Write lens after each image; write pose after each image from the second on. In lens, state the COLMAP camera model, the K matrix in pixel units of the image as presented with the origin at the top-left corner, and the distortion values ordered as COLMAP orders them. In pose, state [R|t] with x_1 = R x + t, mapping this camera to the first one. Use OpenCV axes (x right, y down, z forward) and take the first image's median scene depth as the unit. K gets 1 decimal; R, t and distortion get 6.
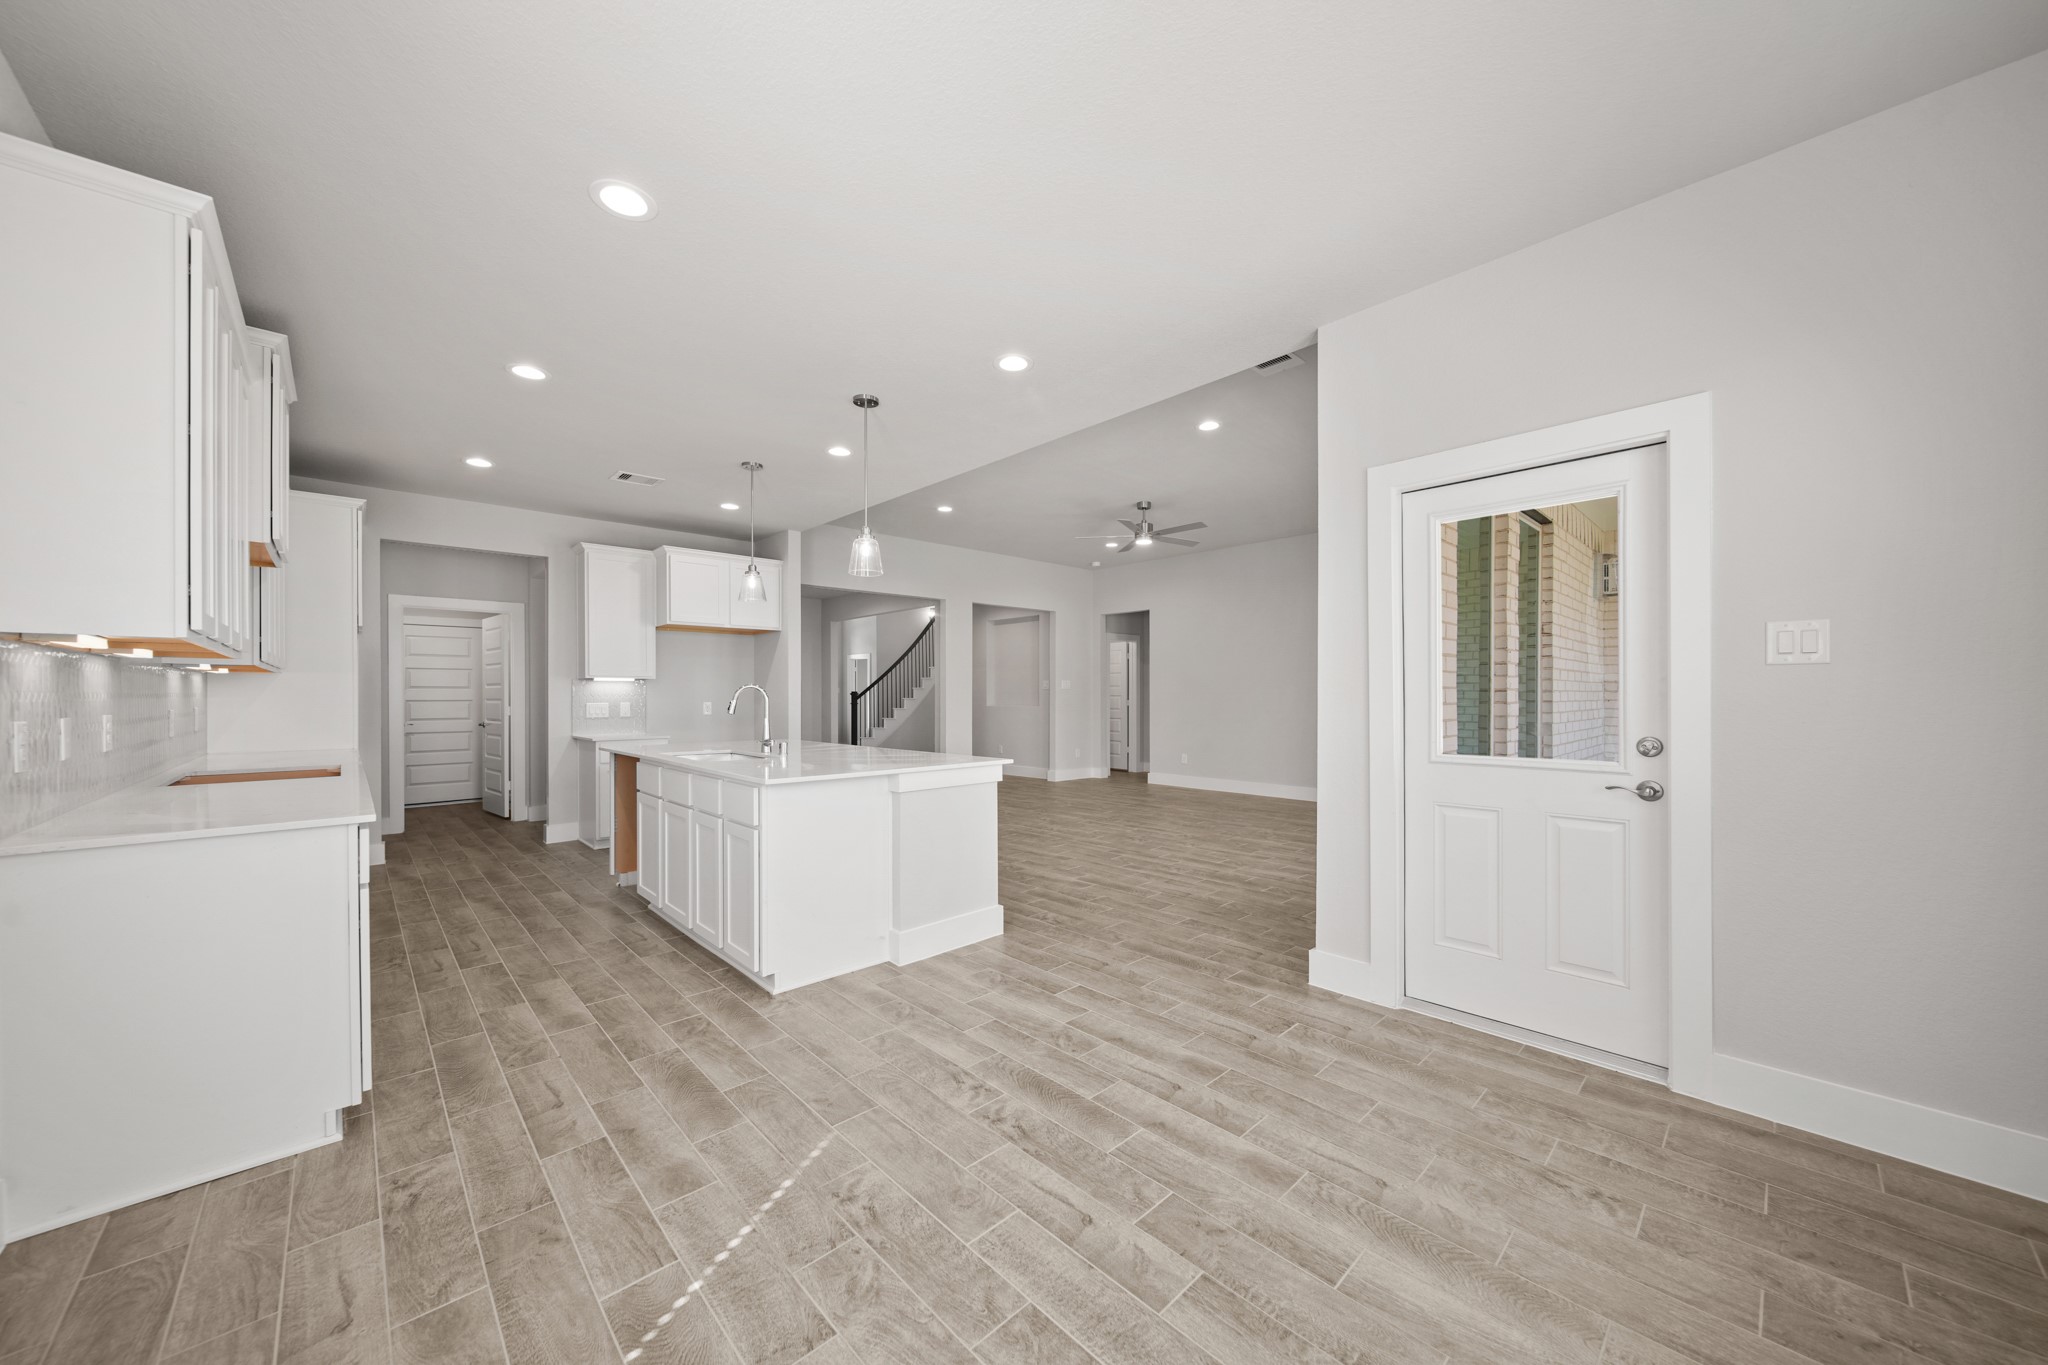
lens RADIAL K [[714.4, 0, 1023.8], [0, 714.4, 696.3], [0, 0, 1]] dist [-0.005526, -0.000115]
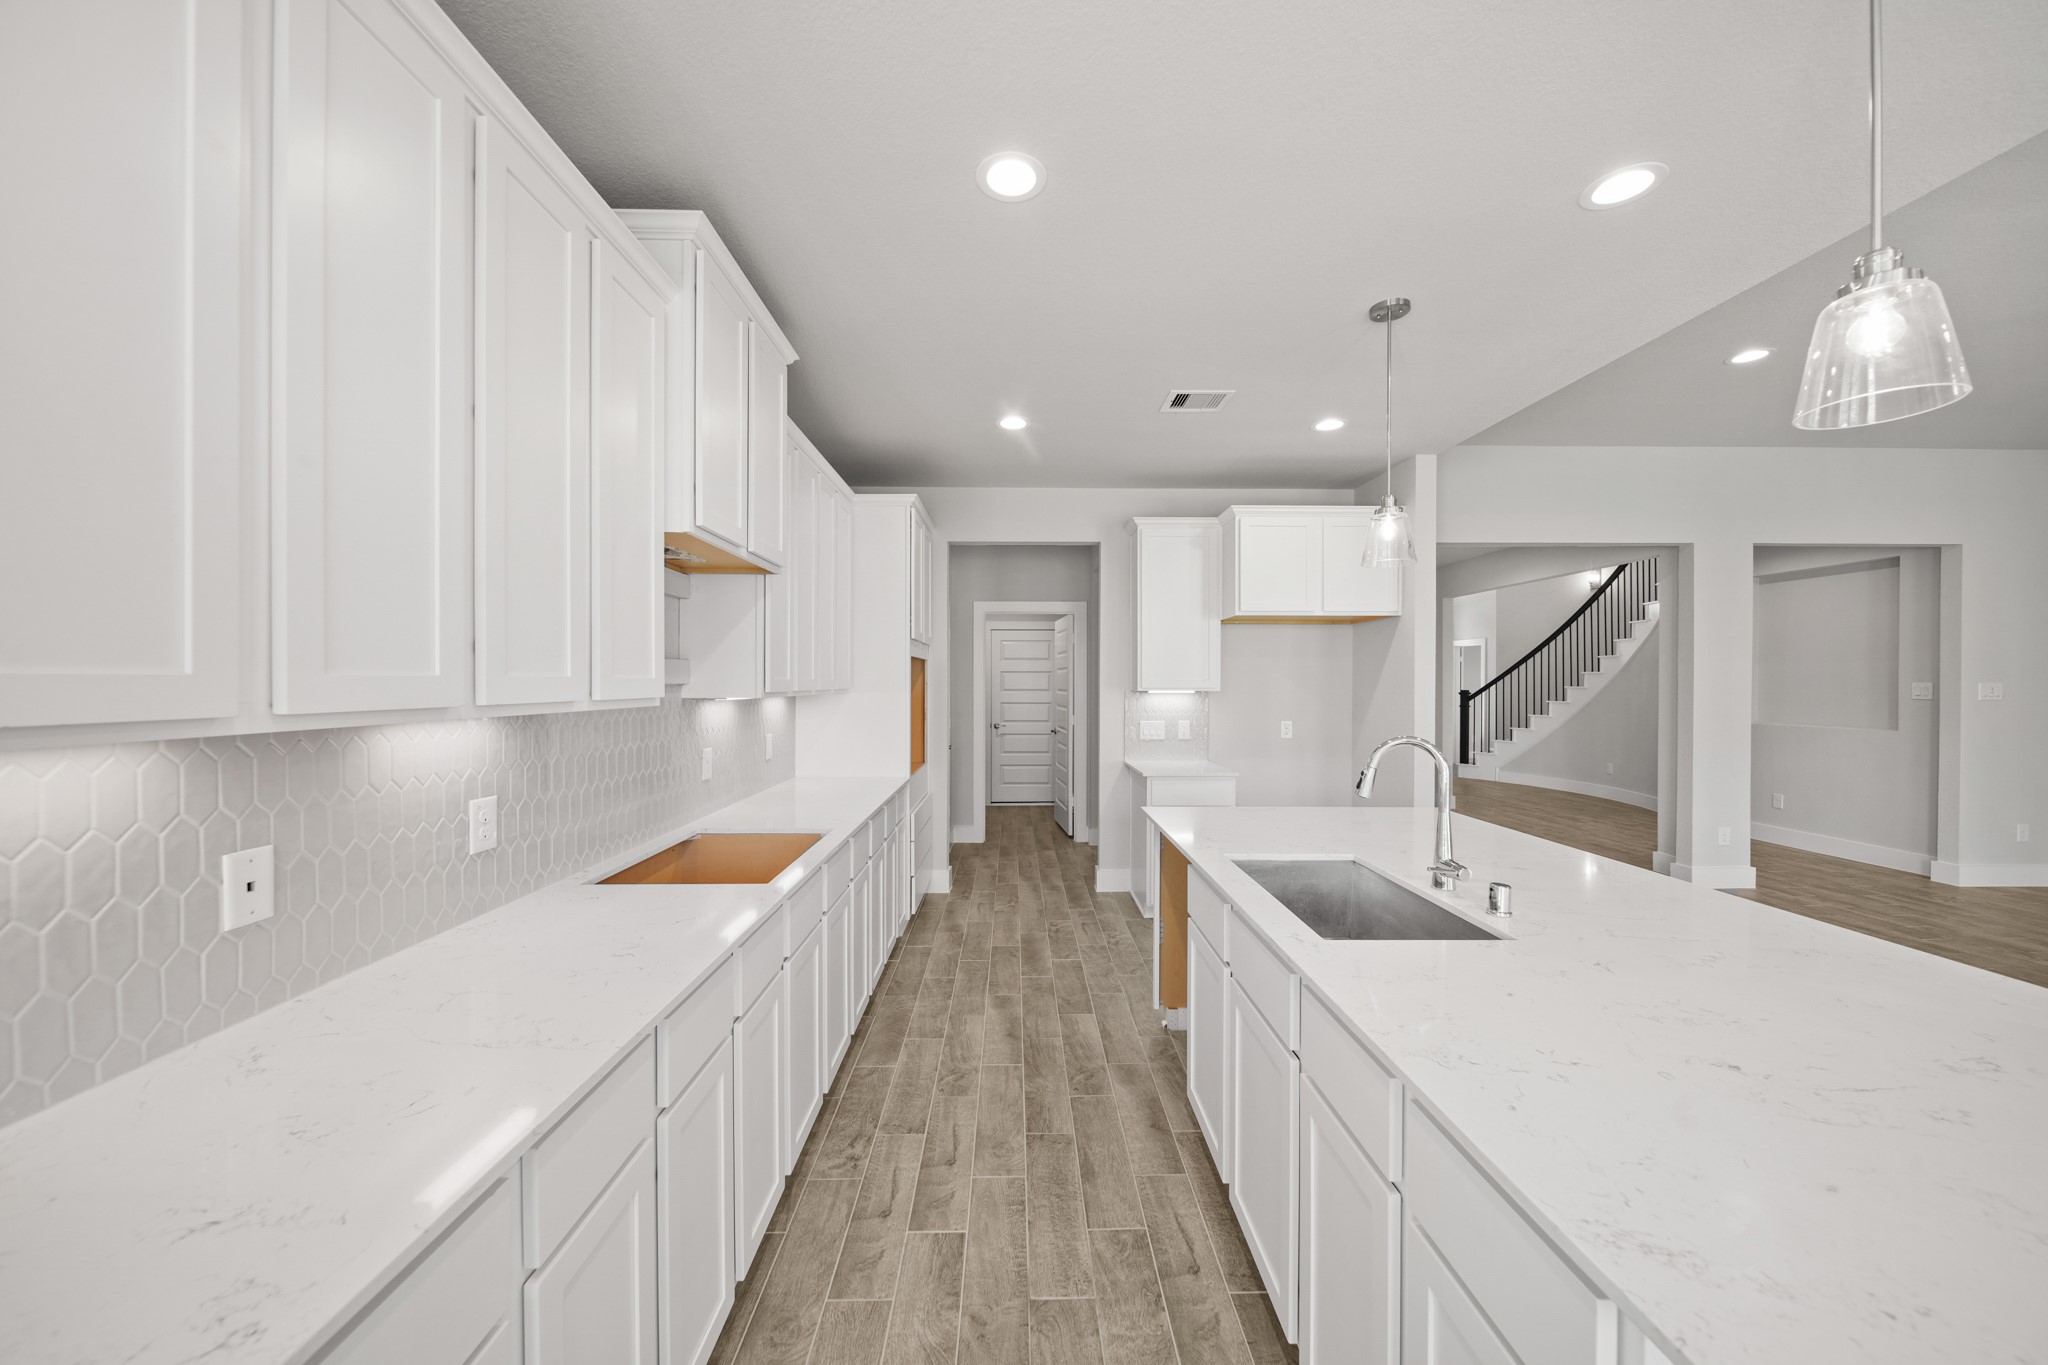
lens RADIAL K [[714.4, 0, 1031.6], [0, 714.4, 685.8], [0, 0, 1]] dist [-0.005526, -0.000115]
pose [[0.741896, 0.008331, -0.670463, -0.168196], [-0.004202, 0.999961, 0.007775, -0.034757], [0.670502, -0.002950, 0.741902, 0.325550]]
